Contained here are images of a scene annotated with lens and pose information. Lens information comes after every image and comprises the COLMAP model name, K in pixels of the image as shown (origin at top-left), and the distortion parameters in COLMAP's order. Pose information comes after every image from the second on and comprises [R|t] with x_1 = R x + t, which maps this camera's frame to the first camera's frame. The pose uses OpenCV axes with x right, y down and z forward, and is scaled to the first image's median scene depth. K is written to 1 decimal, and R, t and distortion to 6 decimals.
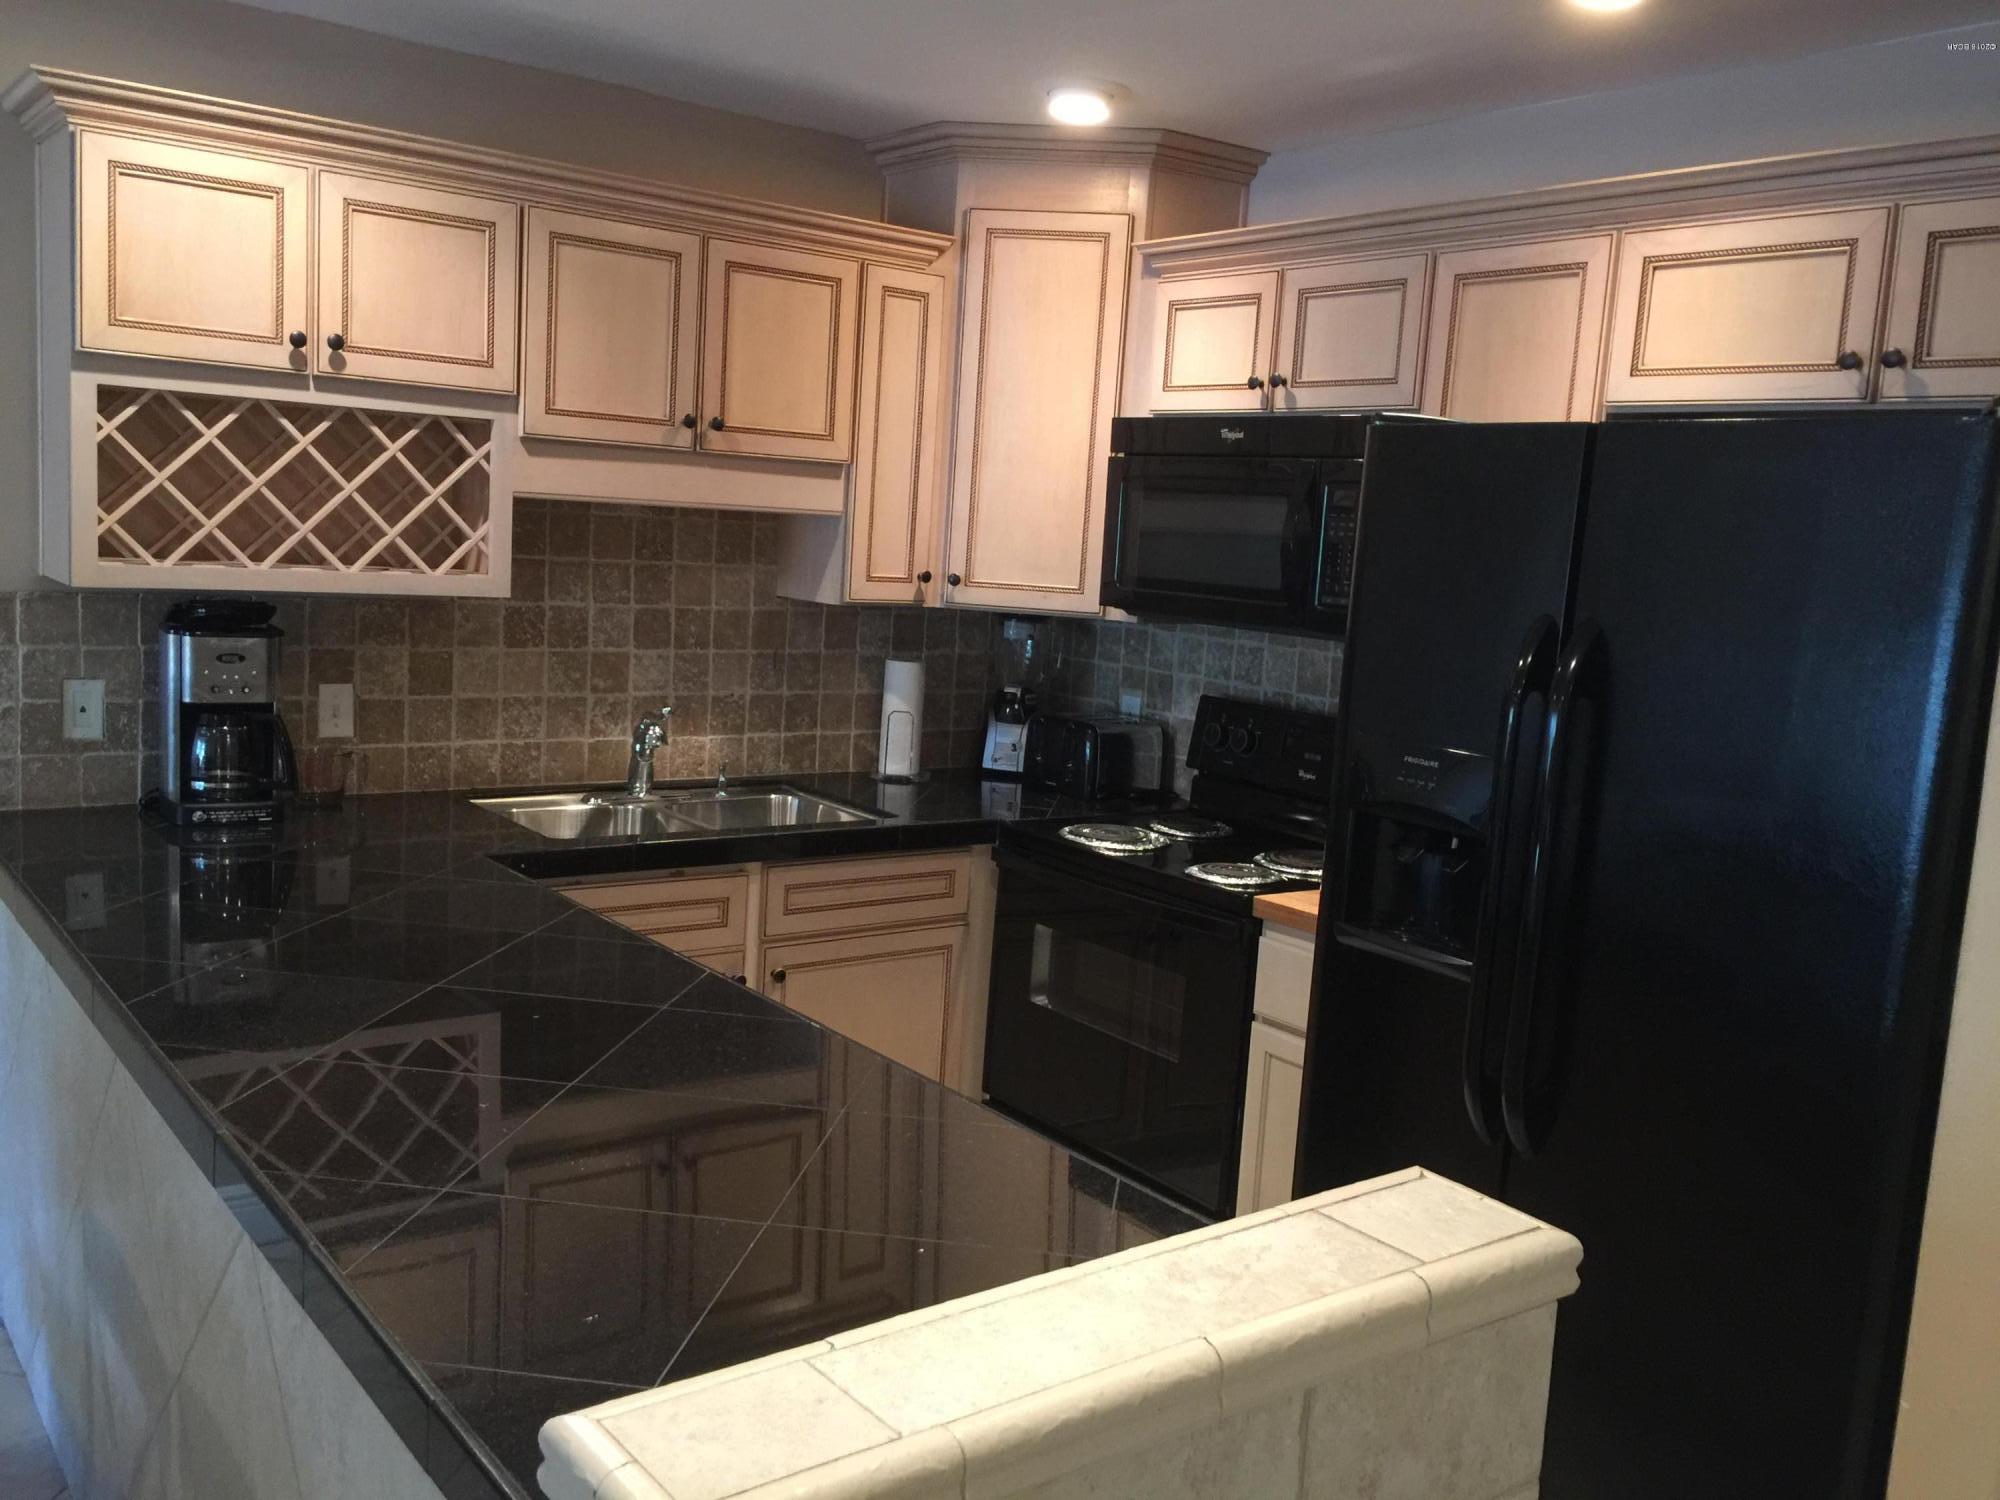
lens RADIAL K [[1757.6, 0, 1000.0], [0, 1757.6, 750.0], [0, 0, 1]] dist [0.116878, -0.187480]
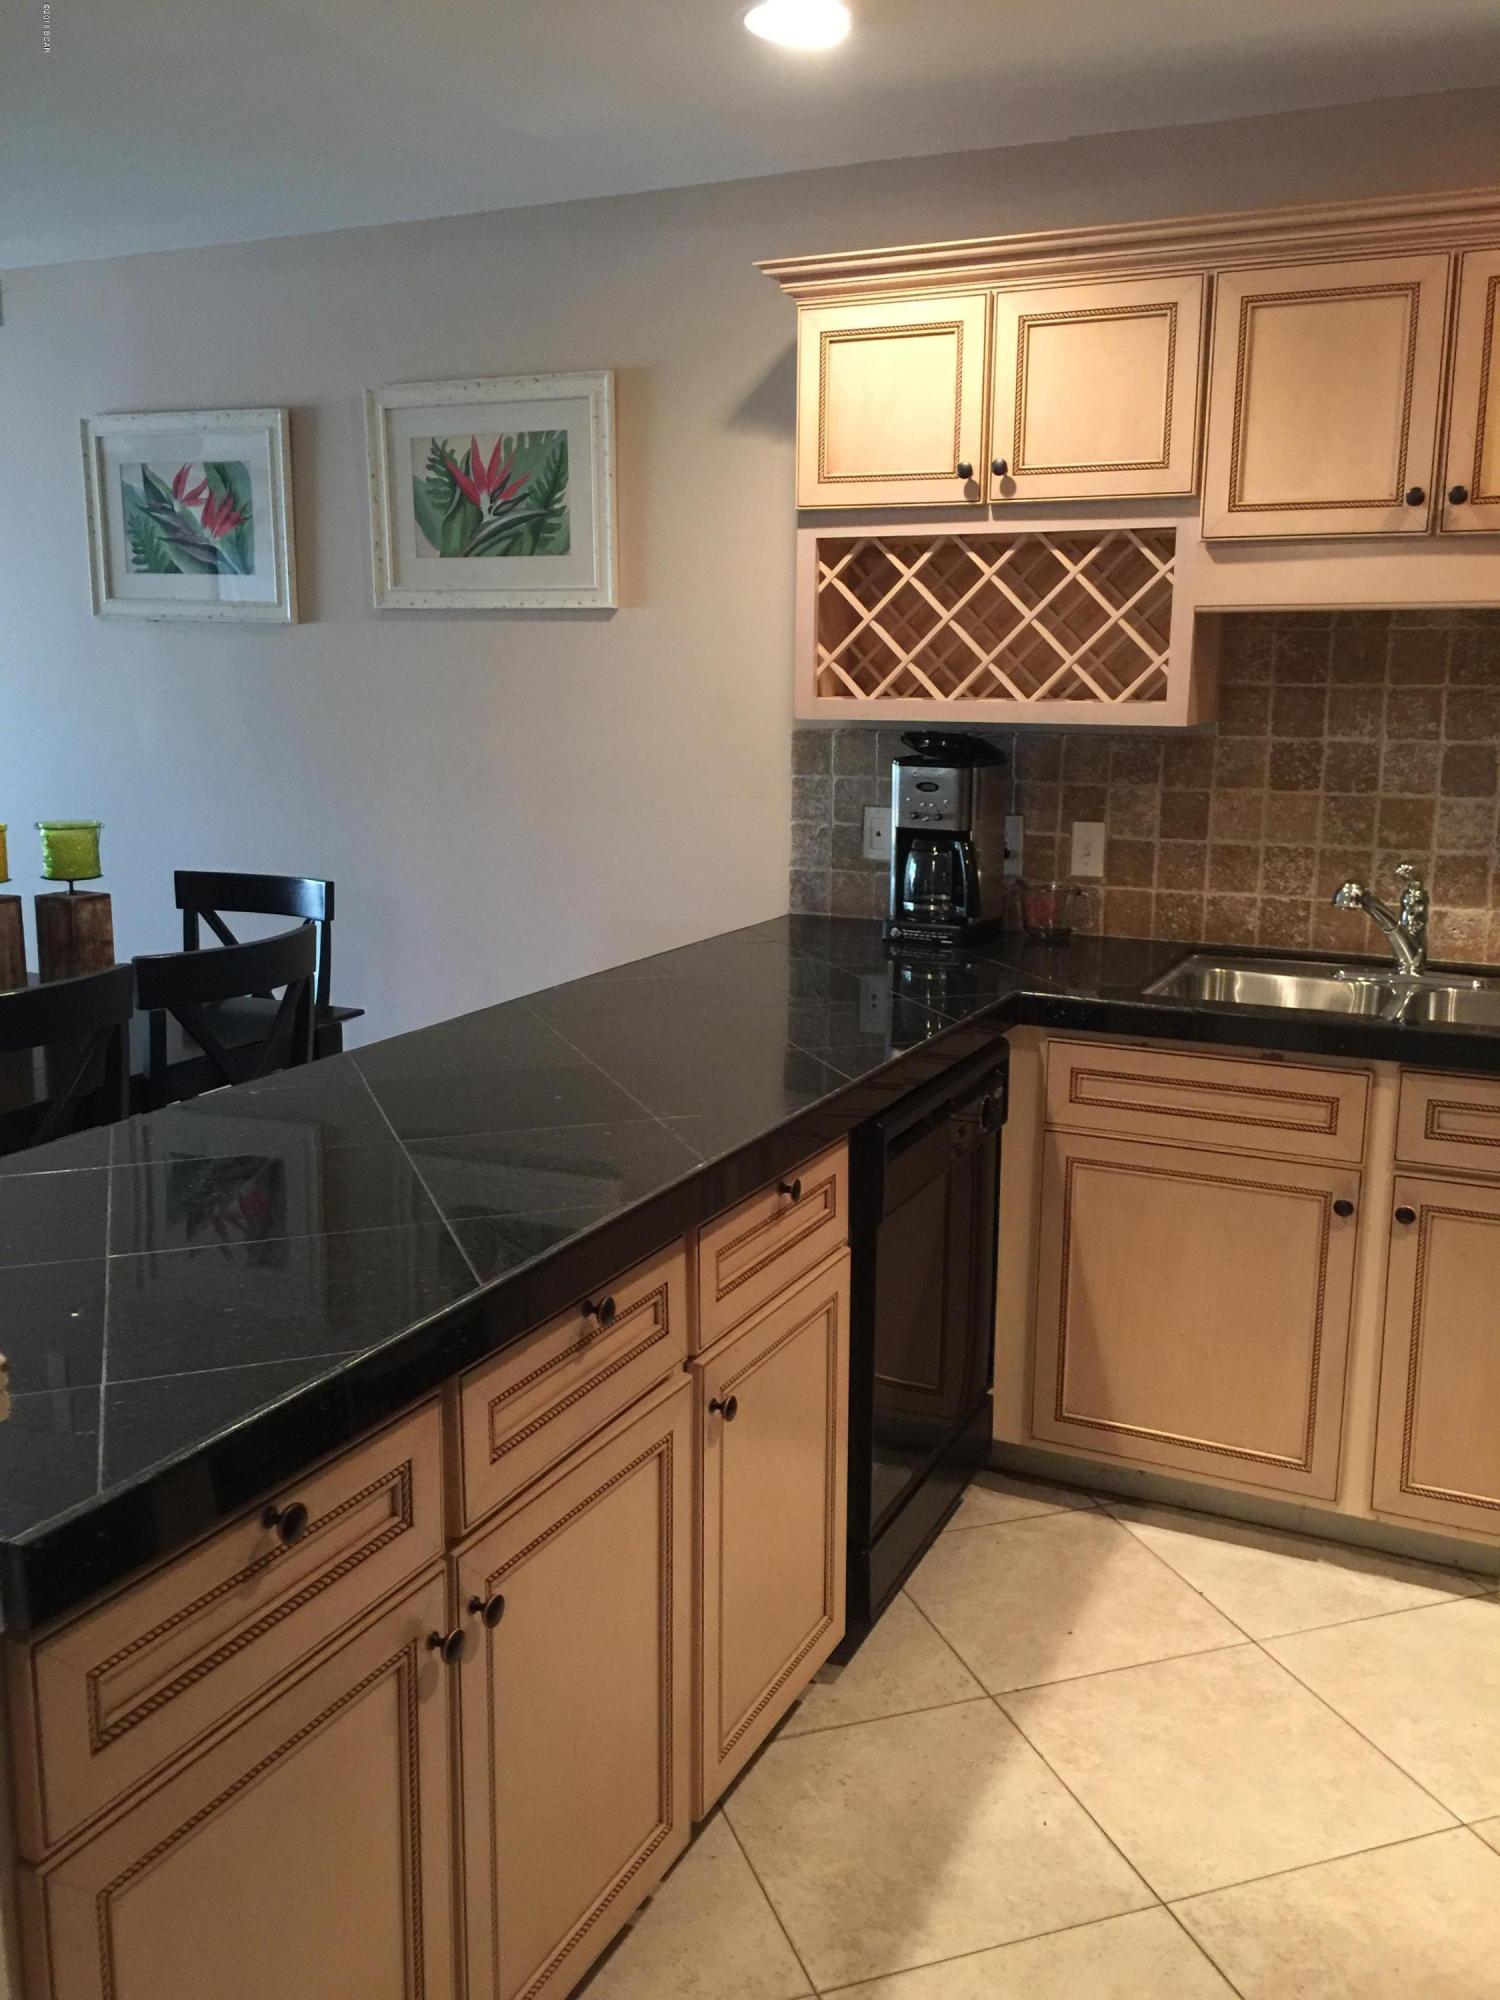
lens RADIAL K [[1757.6, 0, 750.0], [0, 1757.6, 1000.0], [0, 0, 1]] dist [0.116878, -0.187480]
pose [[0.441497, 0.112315, -0.890206, 0.422291], [-0.097722, 0.992252, 0.076725, 0.004030], [0.891926, 0.053118, 0.449051, 0.388584]]
